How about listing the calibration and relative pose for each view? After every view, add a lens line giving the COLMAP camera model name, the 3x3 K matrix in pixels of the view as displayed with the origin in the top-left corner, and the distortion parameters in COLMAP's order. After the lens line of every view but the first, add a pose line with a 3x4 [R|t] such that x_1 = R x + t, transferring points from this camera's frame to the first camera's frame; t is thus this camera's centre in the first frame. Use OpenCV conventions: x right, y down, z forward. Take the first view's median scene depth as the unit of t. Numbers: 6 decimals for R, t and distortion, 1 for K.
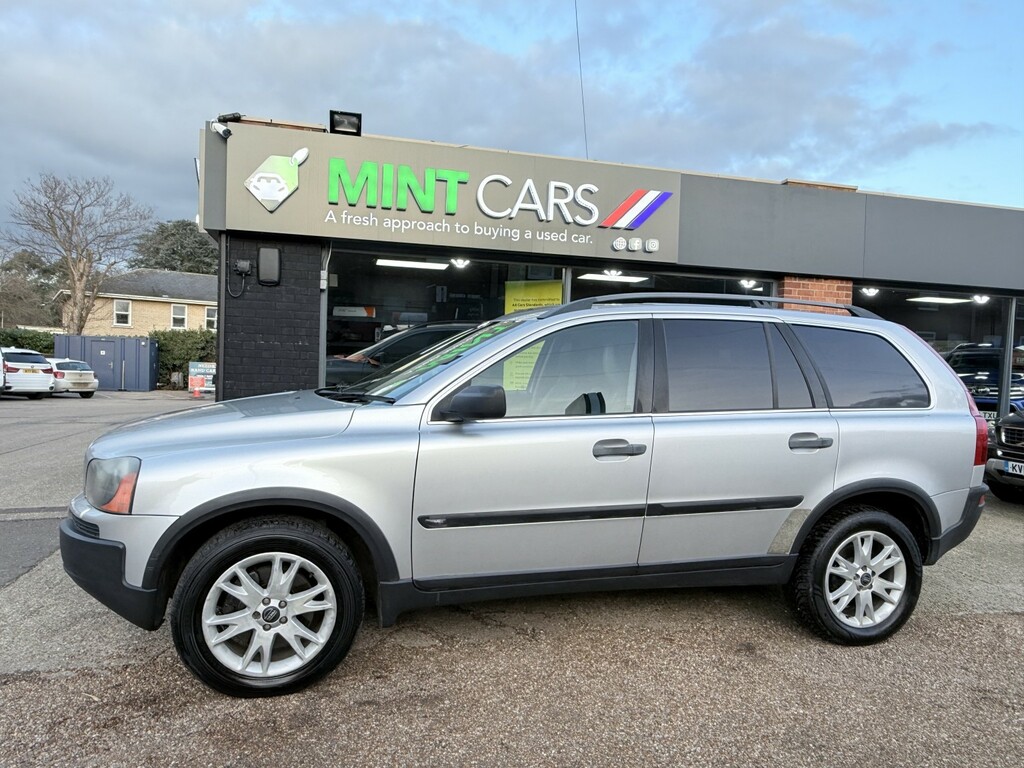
lens RADIAL K [[678.0, 0, 510.3], [0, 678.0, 389.0], [0, 0, 1]] dist [-0.001258, 0.001227]
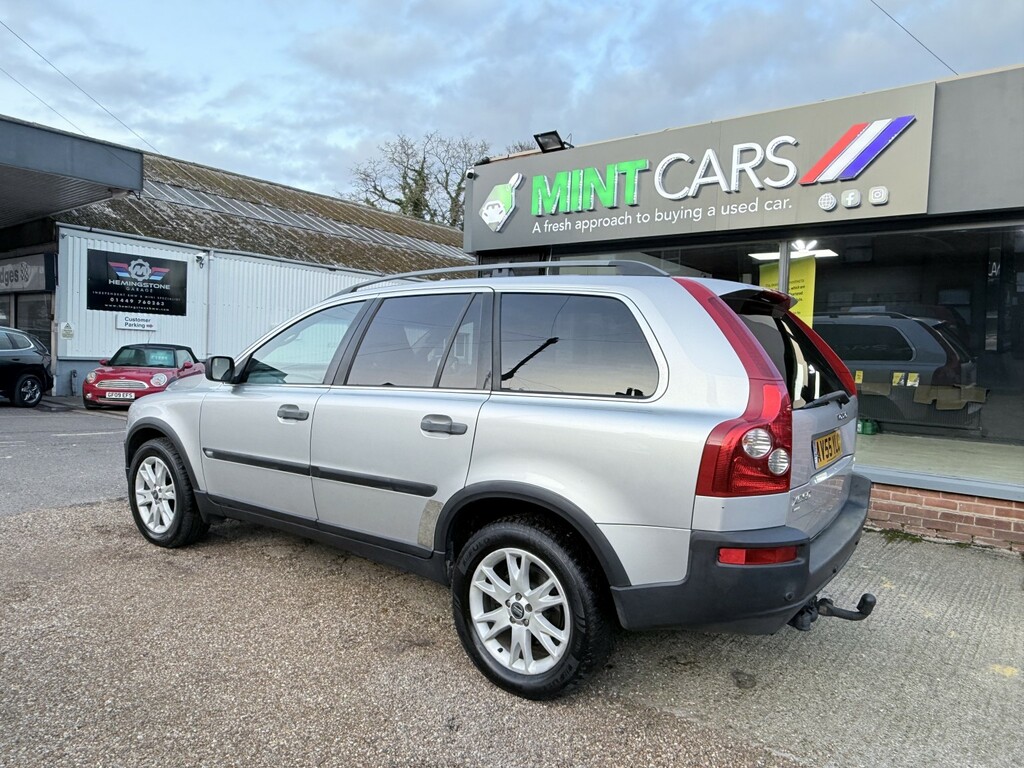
lens RADIAL K [[678.0, 0, 505.3], [0, 678.0, 387.3], [0, 0, 1]] dist [-0.001258, 0.001227]
pose [[0.611495, 0.029617, -0.790694, 1.025292], [-0.044254, 0.999015, 0.003195, 0.019144], [0.790010, 0.033038, 0.612203, 0.455534]]
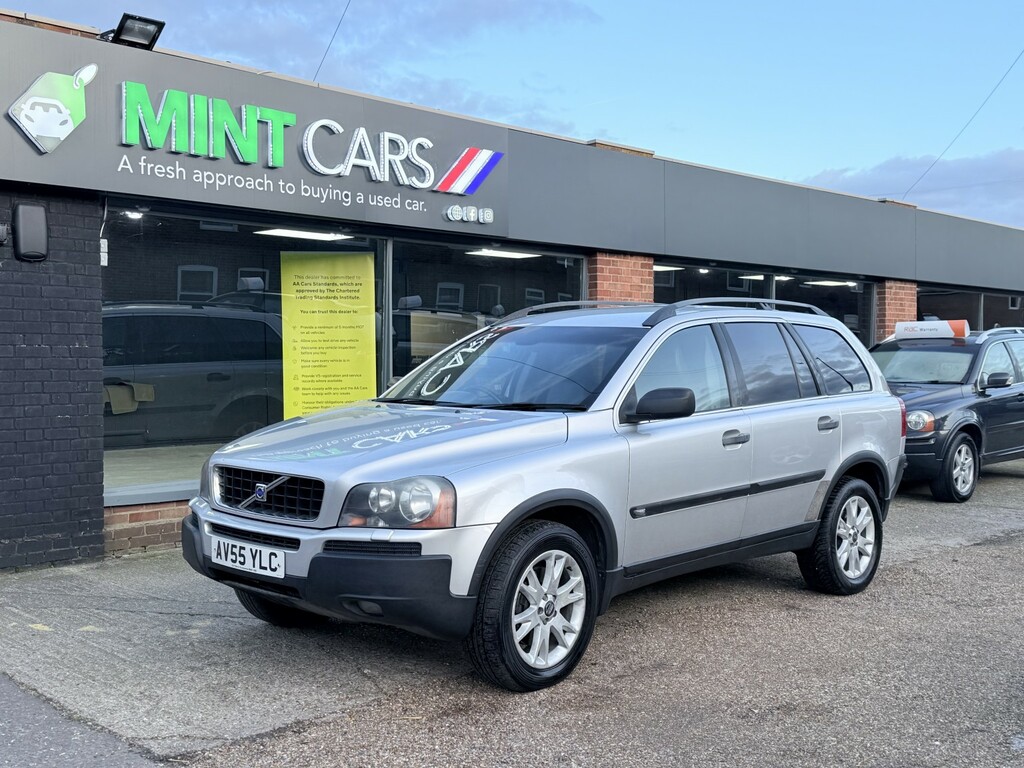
lens RADIAL K [[1132.7, 0, 512.4], [0, 1132.7, 385.0], [0, 0, 1]] dist [0.094043, 0.000000]
pose [[0.850896, -0.045868, 0.523327, -0.935861], [0.047577, 0.998816, 0.010185, -0.032464], [-0.523175, 0.016232, 0.852071, -0.367774]]
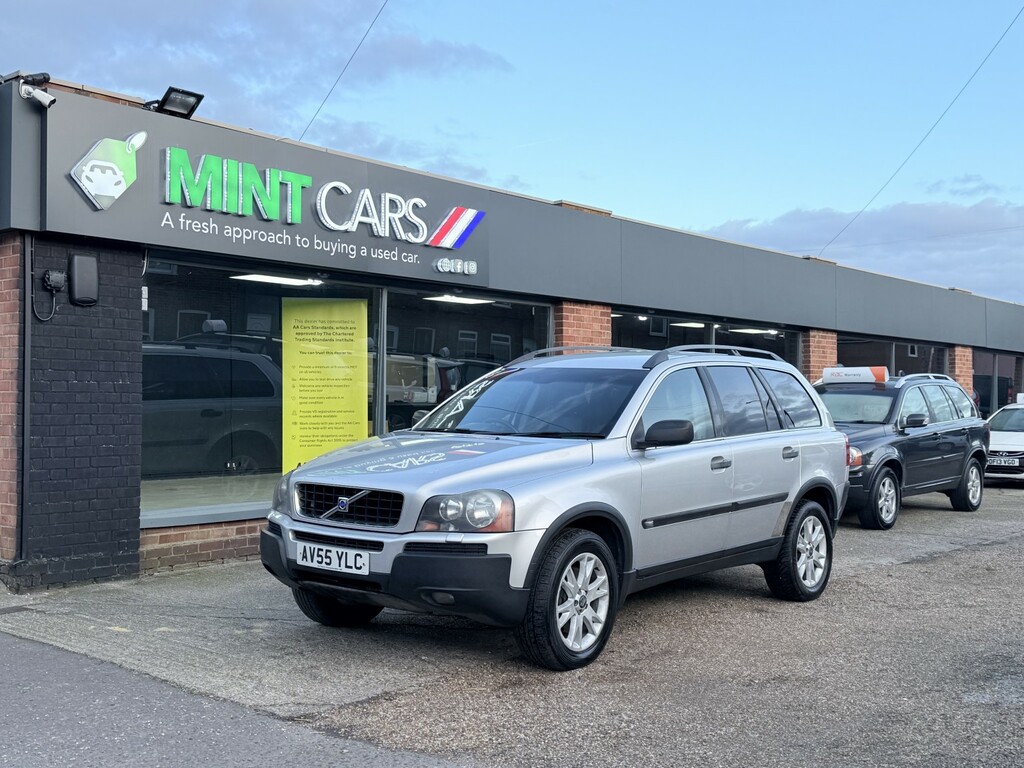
lens RADIAL K [[1132.7, 0, 512.2], [0, 1132.7, 378.3], [0, 0, 1]] dist [0.094043, 0.000000]
pose [[0.808073, -0.015995, 0.588866, -1.221131], [0.041441, 0.998698, -0.029741, -0.026604], [-0.587623, 0.048437, 0.807683, -0.498396]]
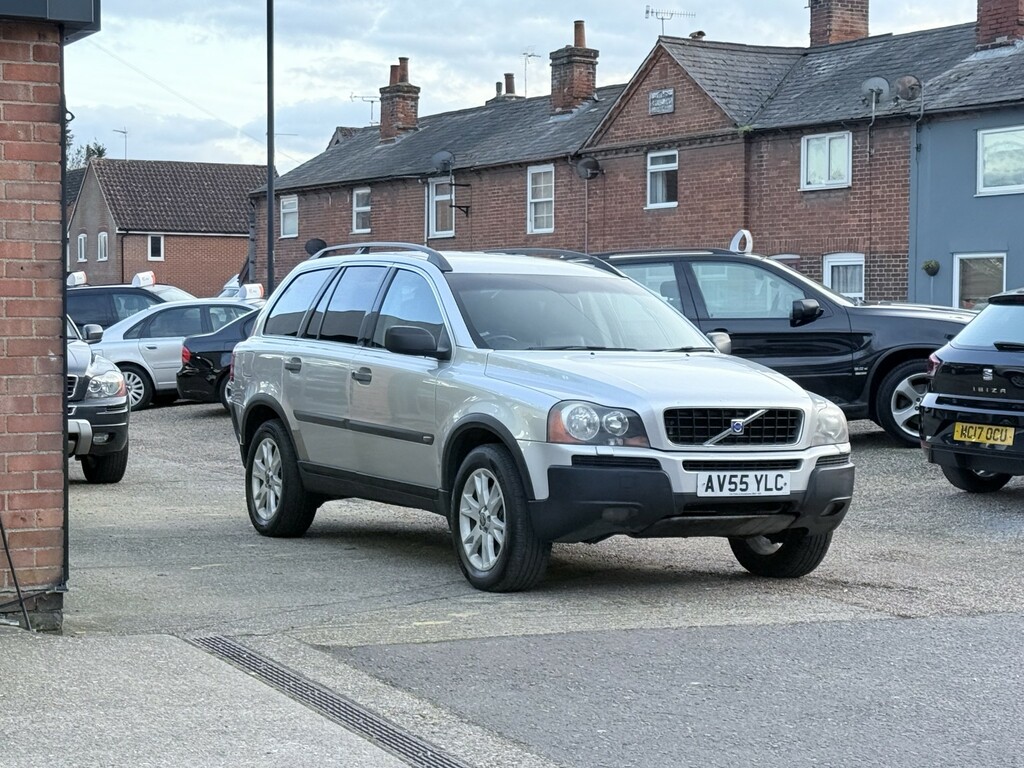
lens RADIAL K [[2119.3, 0, 516.2], [0, 2119.3, 384.6], [0, 0, 1]] dist [0.063747, 0.000000]
pose [[-0.205980, -0.065722, 0.976347, -3.016061], [0.021107, 0.997212, 0.071579, -0.158845], [-0.978328, 0.035352, -0.204019, 1.662657]]
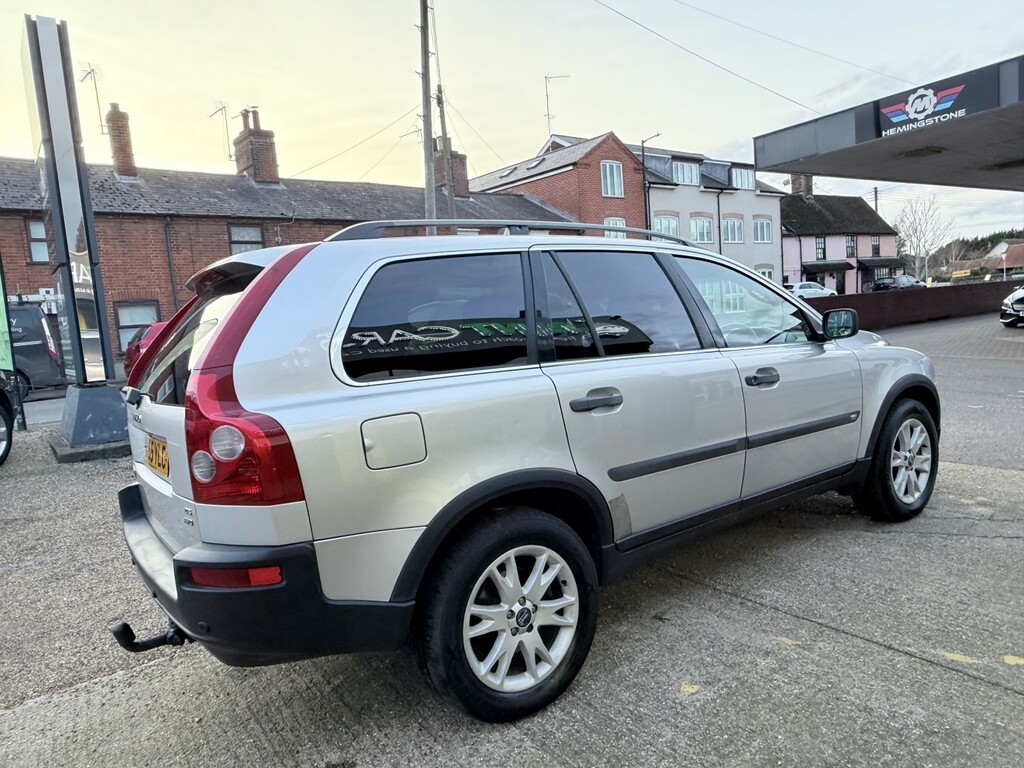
lens RADIAL K [[678.0, 0, 509.2], [0, 678.0, 386.5], [0, 0, 1]] dist [-0.001258, 0.001227]
pose [[-0.938435, 0.073971, -0.337442, 0.551994], [0.033941, 0.991823, 0.123029, -0.059202], [0.343783, 0.104001, -0.933272, 1.912593]]
